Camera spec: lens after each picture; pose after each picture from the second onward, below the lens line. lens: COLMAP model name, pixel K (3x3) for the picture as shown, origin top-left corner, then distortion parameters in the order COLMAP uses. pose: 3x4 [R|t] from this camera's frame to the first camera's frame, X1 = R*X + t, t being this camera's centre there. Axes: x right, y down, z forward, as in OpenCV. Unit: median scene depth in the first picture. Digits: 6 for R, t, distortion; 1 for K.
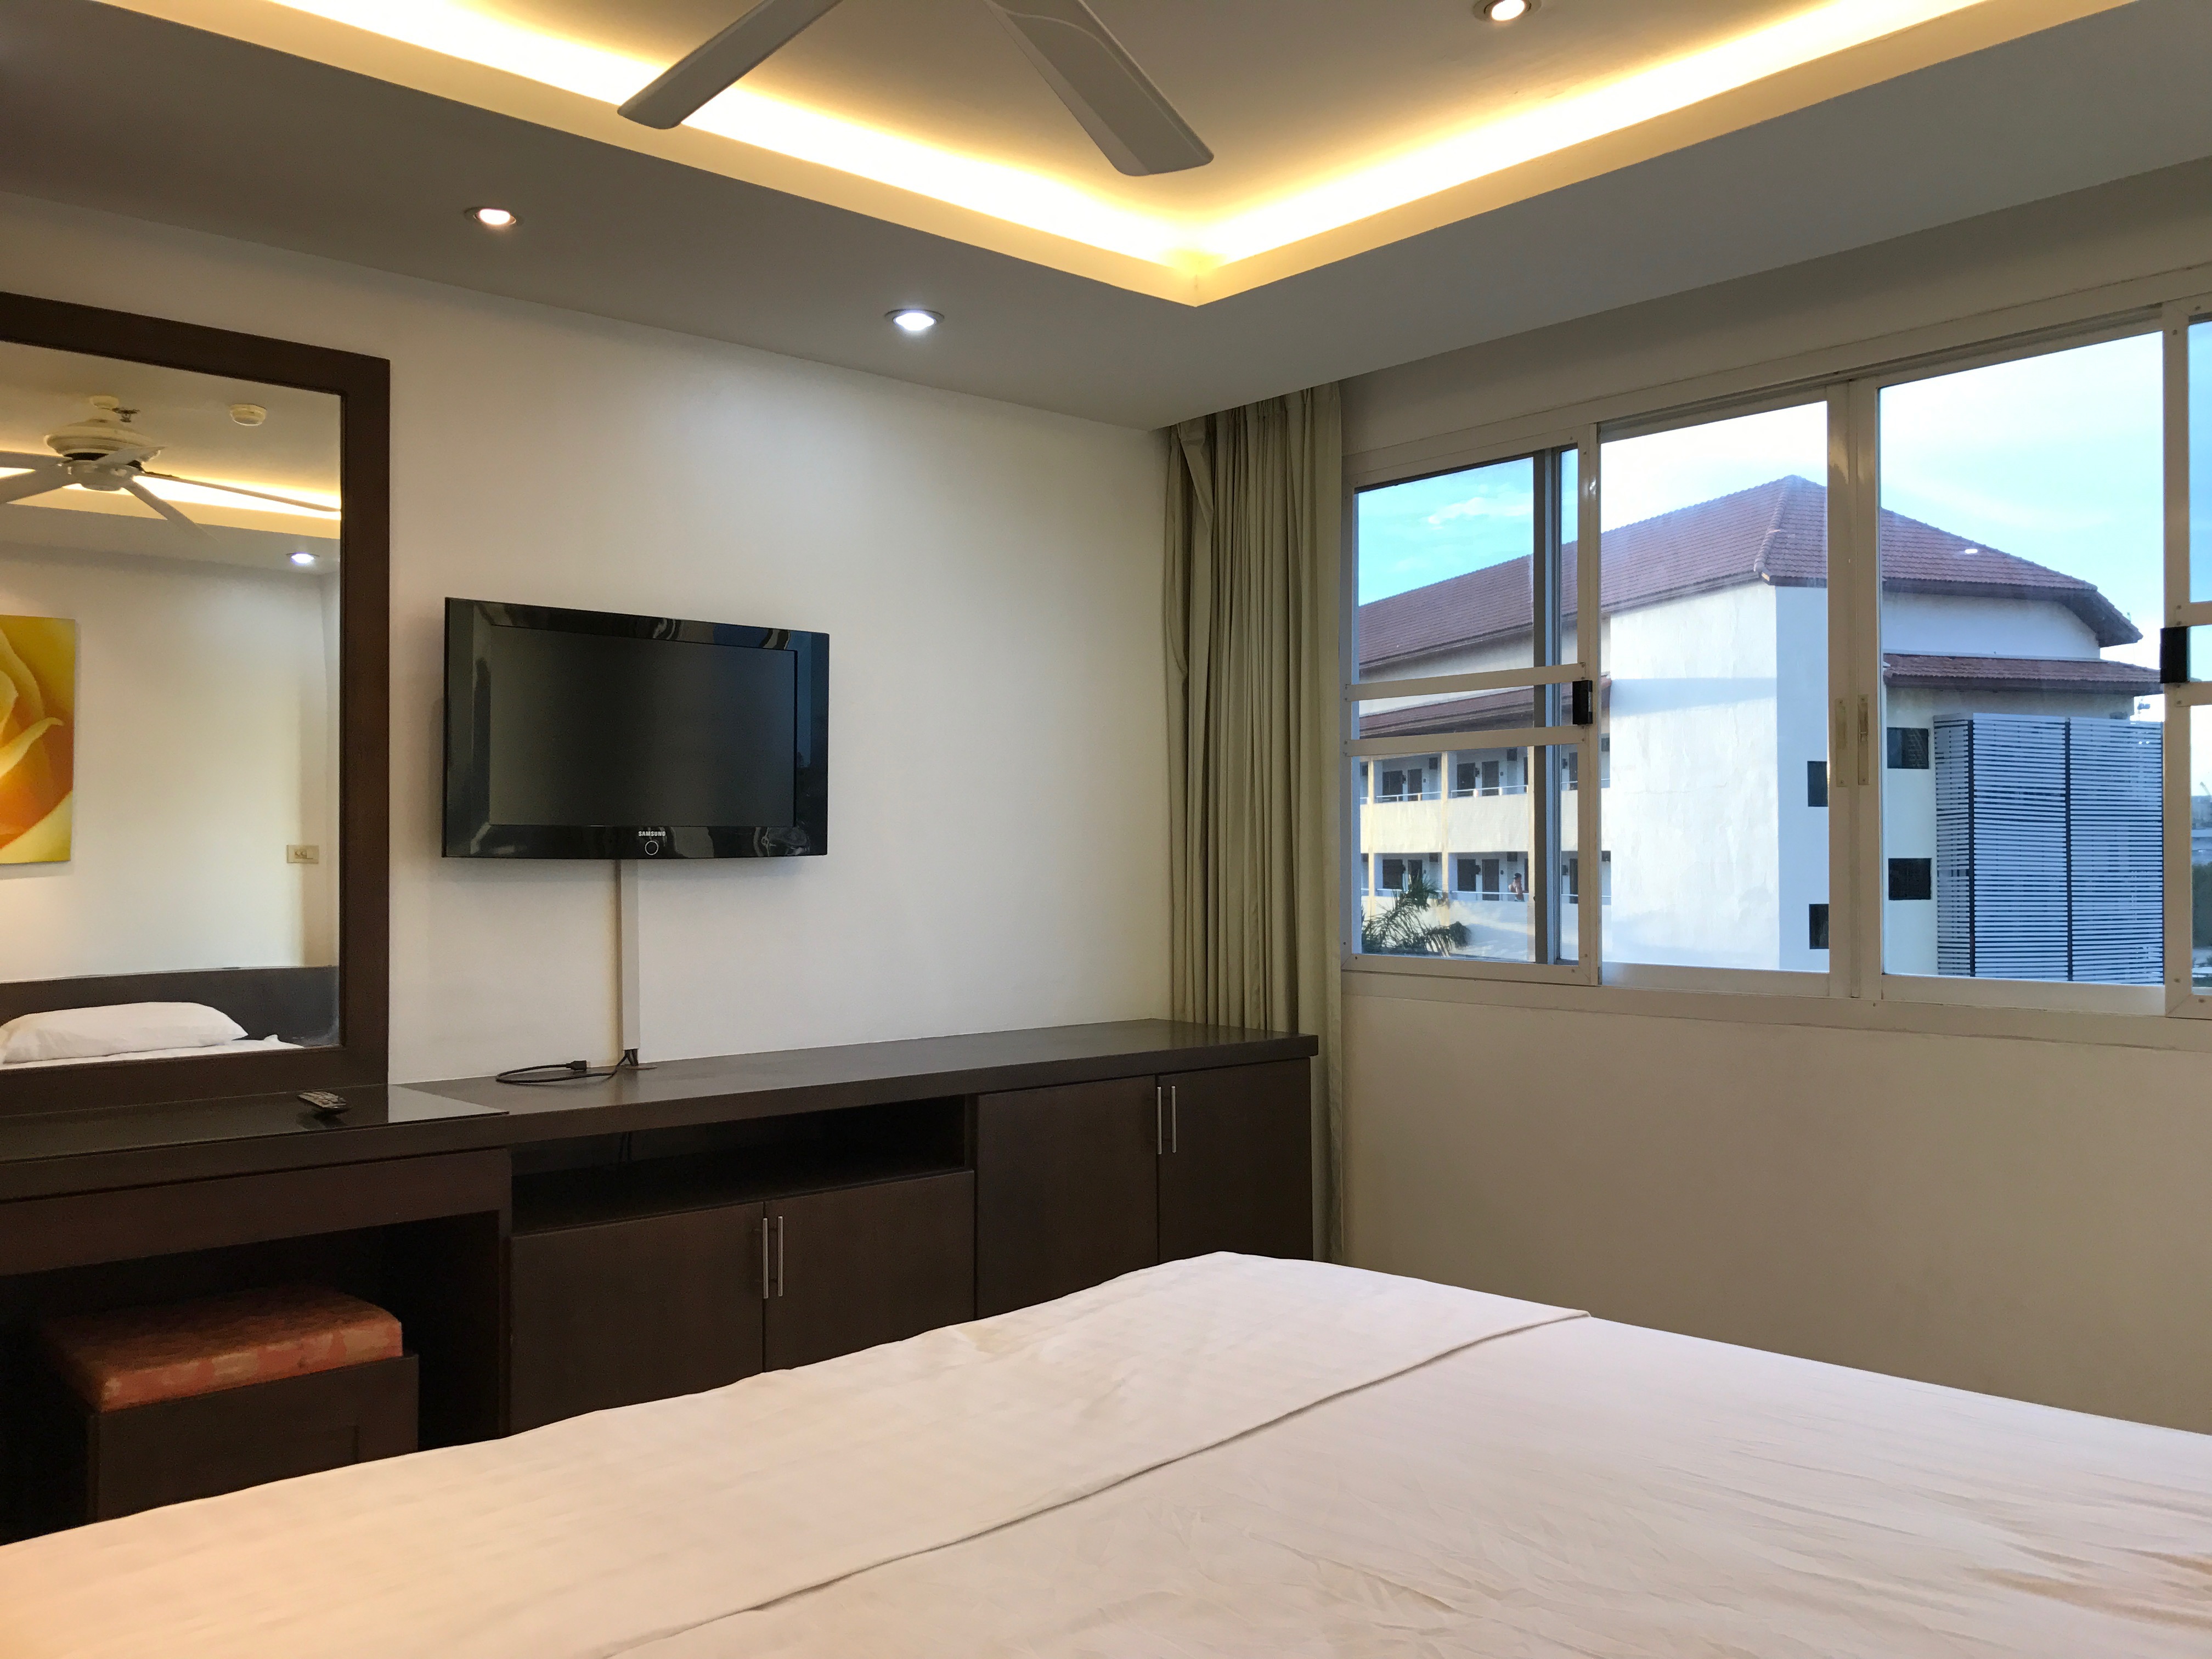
lens RADIAL K [[1803.4, 0, 1106.0], [0, 1803.4, 829.5], [0, 0, 1]] dist [-0.000114, 0.001996]
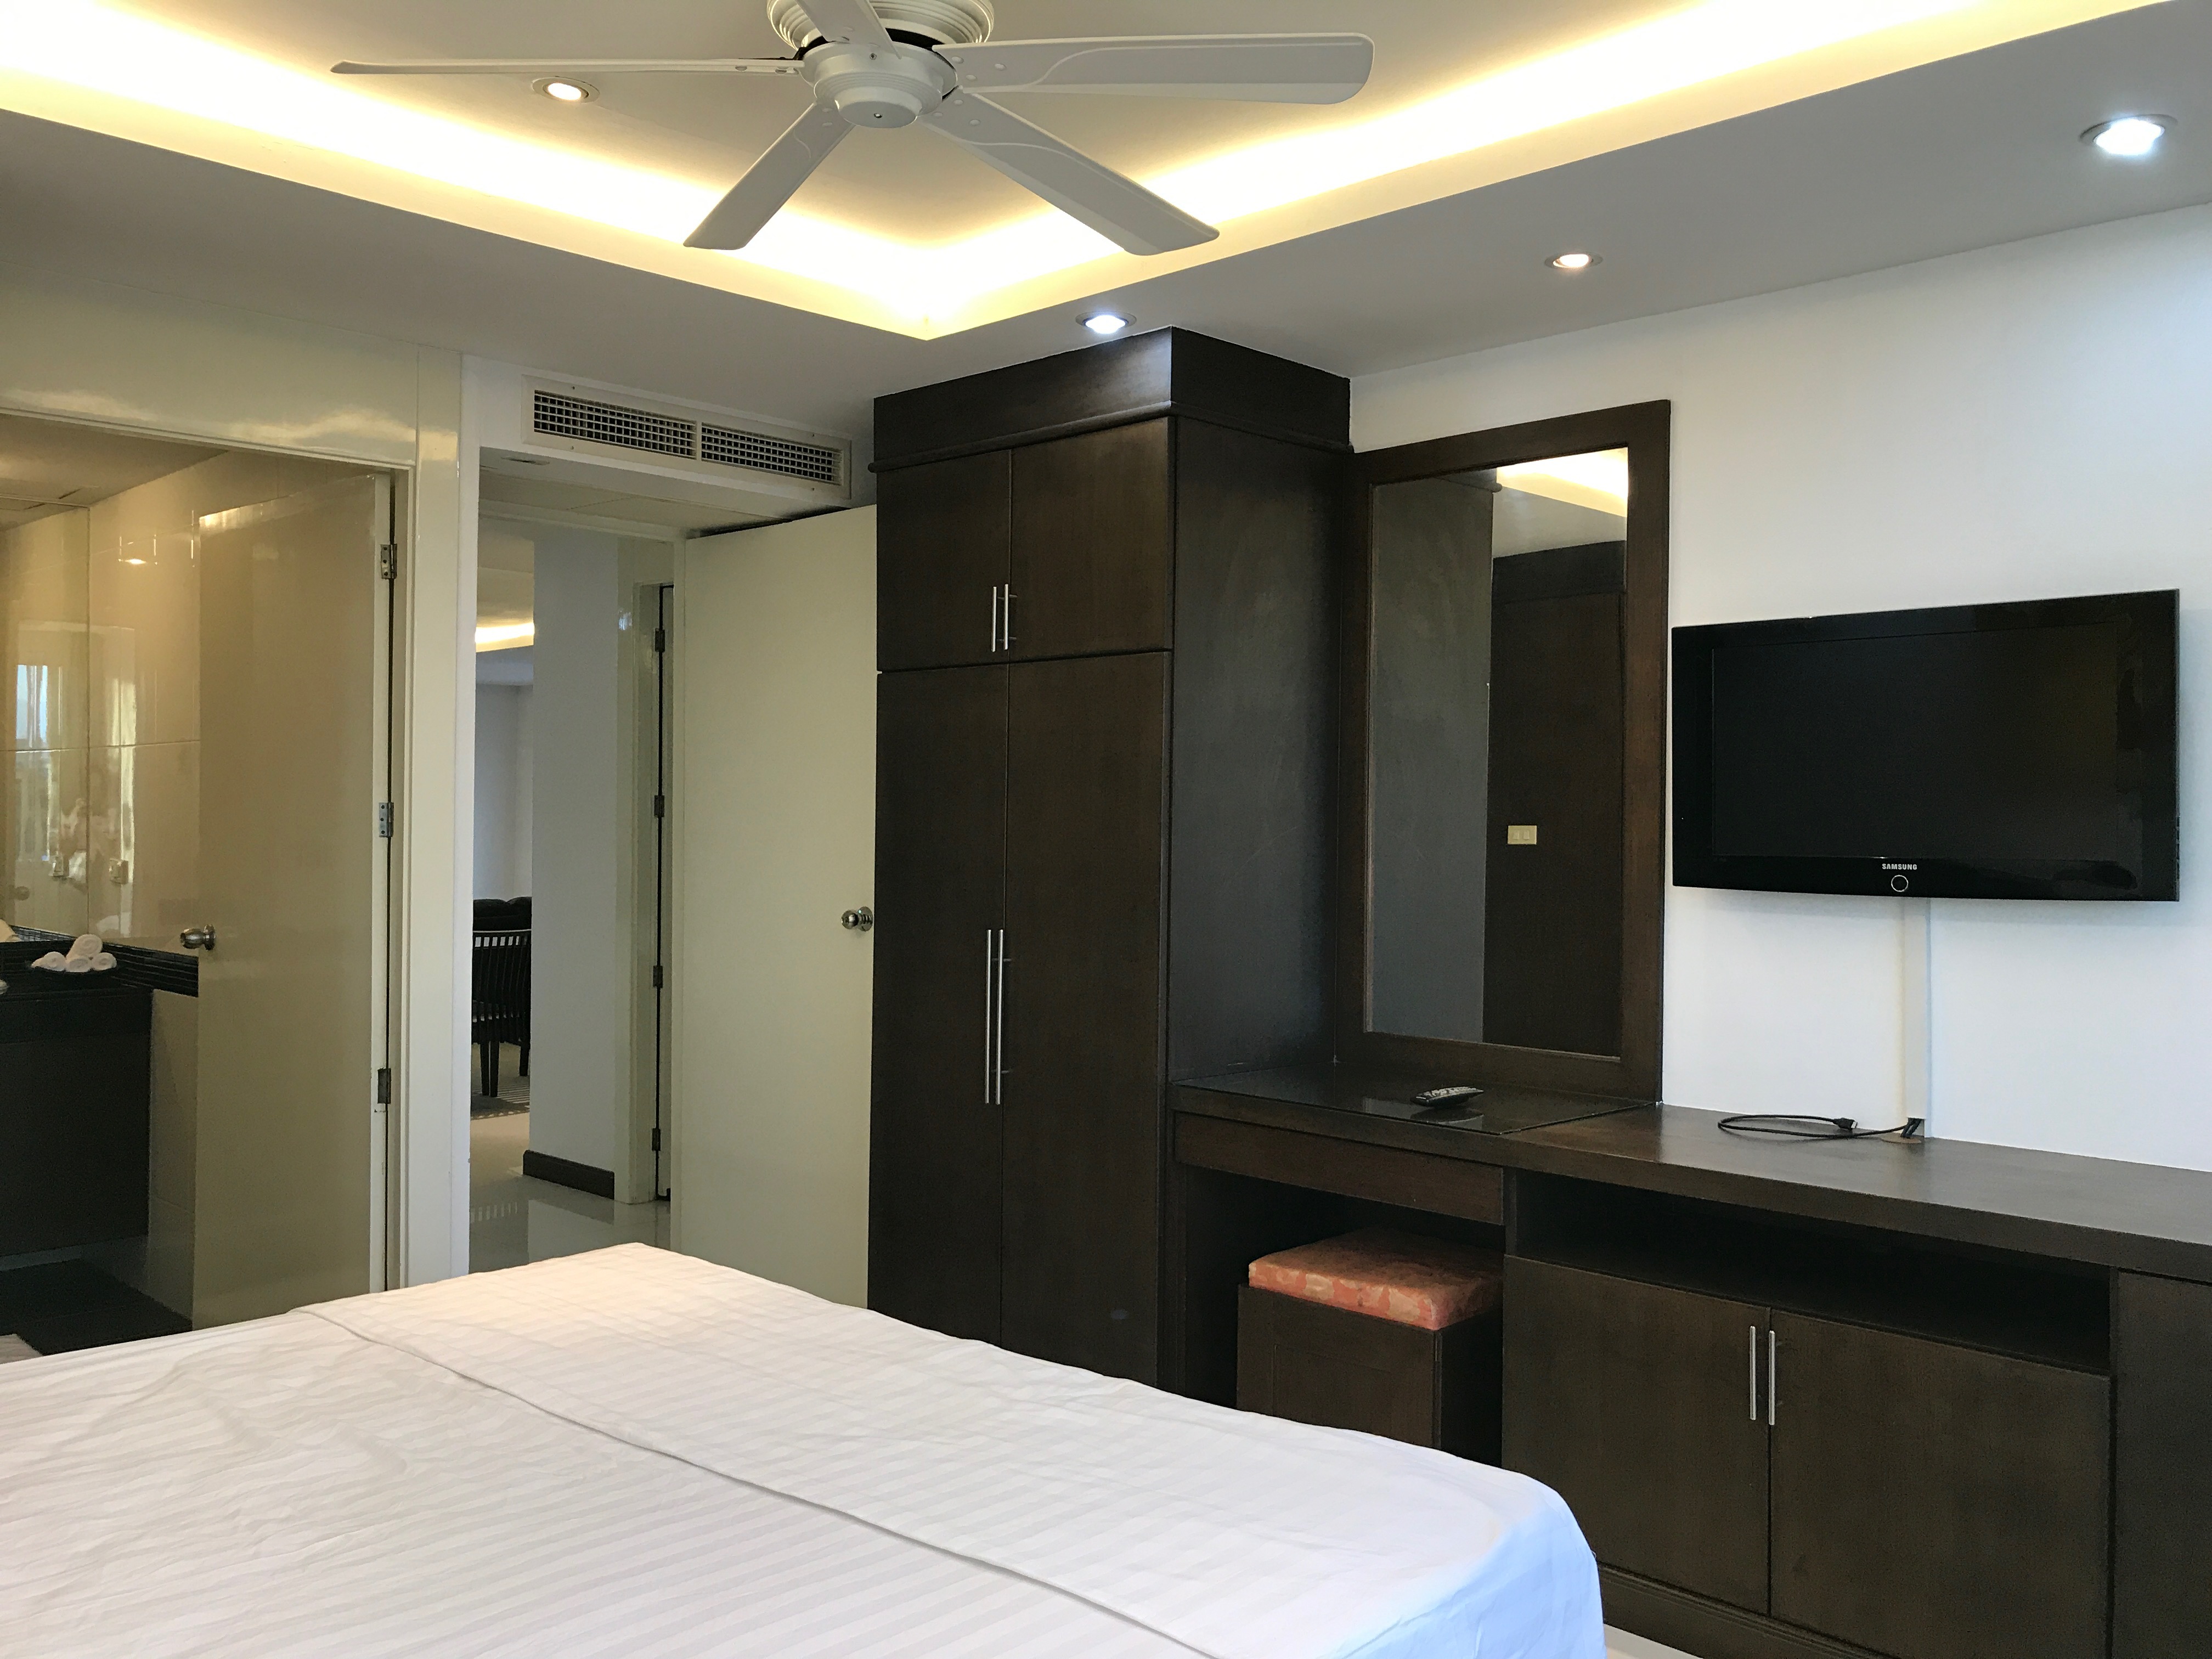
lens RADIAL K [[1803.4, 0, 1106.0], [0, 1803.4, 829.5], [0, 0, 1]] dist [-0.000114, 0.001996]
pose [[0.062717, 0.009184, -0.997989, 0.576731], [0.009009, 0.999912, 0.009768, -0.027161], [0.997991, -0.009604, 0.062629, 0.583002]]
